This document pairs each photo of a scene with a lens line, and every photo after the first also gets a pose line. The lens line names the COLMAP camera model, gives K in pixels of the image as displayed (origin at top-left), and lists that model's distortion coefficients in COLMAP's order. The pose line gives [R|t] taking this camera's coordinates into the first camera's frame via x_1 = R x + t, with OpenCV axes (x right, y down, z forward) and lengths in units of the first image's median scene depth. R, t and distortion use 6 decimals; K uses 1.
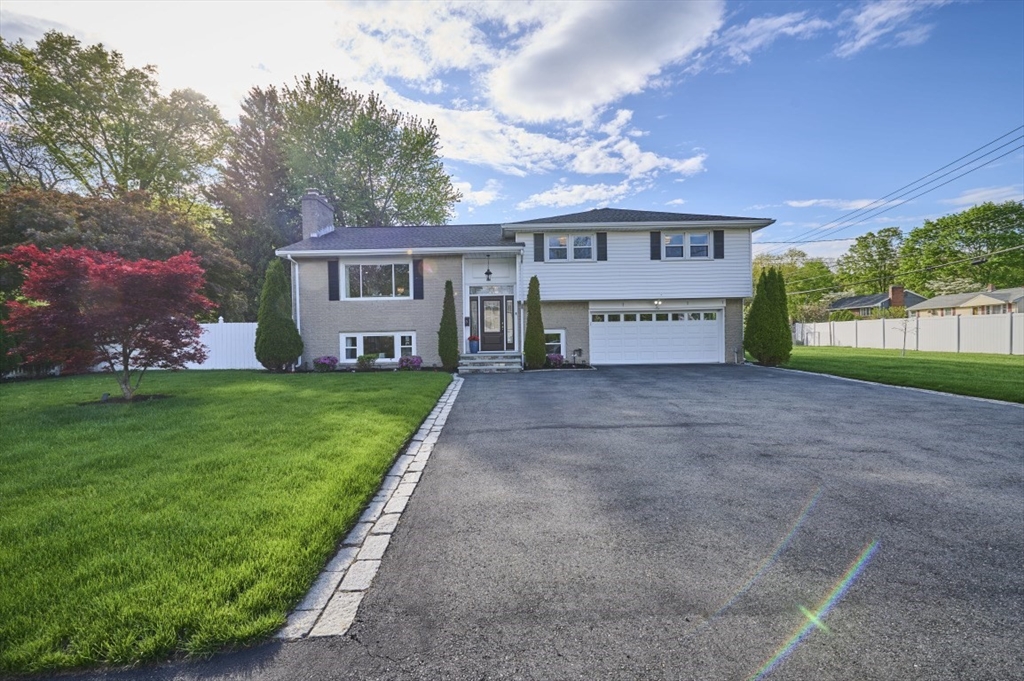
lens RADIAL K [[406.1, 0, 502.9], [0, 406.1, 336.2], [0, 0, 1]] dist [-0.003211, -0.000151]
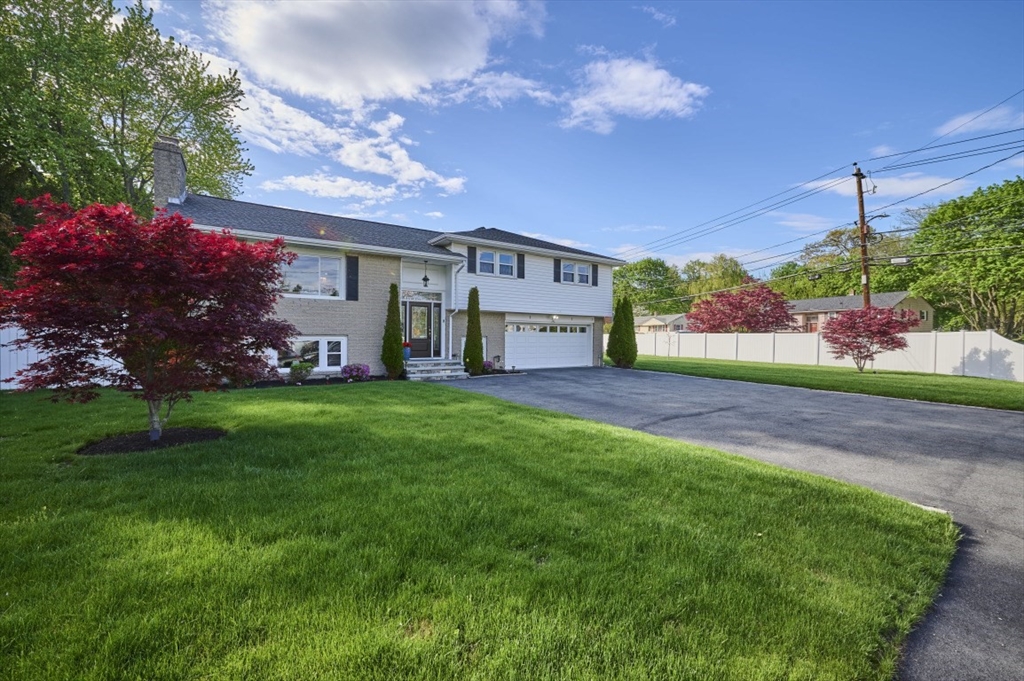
lens RADIAL K [[408.3, 0, 517.1], [0, 408.3, 338.0], [0, 0, 1]] dist [-0.001988, -0.000317]
pose [[0.827790, 0.021429, 0.560628, -0.403569], [-0.017990, 0.999770, -0.011652, -0.004355], [-0.560749, -0.000440, 0.827986, 0.053149]]
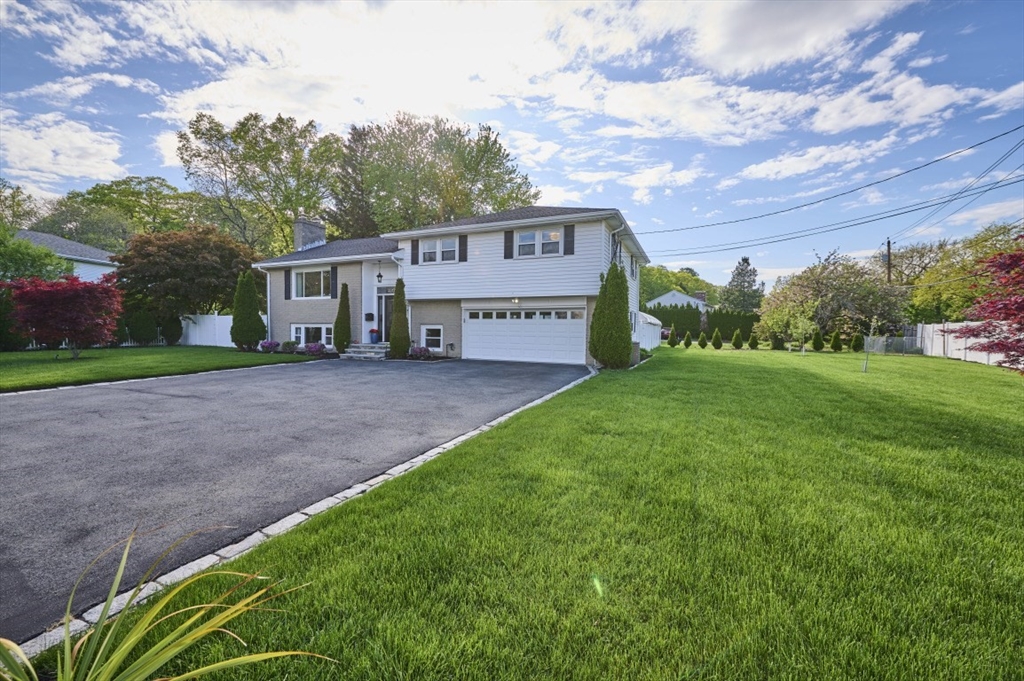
lens RADIAL K [[408.3, 0, 513.8], [0, 408.3, 337.0], [0, 0, 1]] dist [-0.001988, -0.000317]
pose [[0.913749, 0.036245, -0.404659, 0.804115], [-0.027099, 0.999232, 0.028309, -0.022128], [0.405374, -0.014902, 0.914029, 0.070588]]
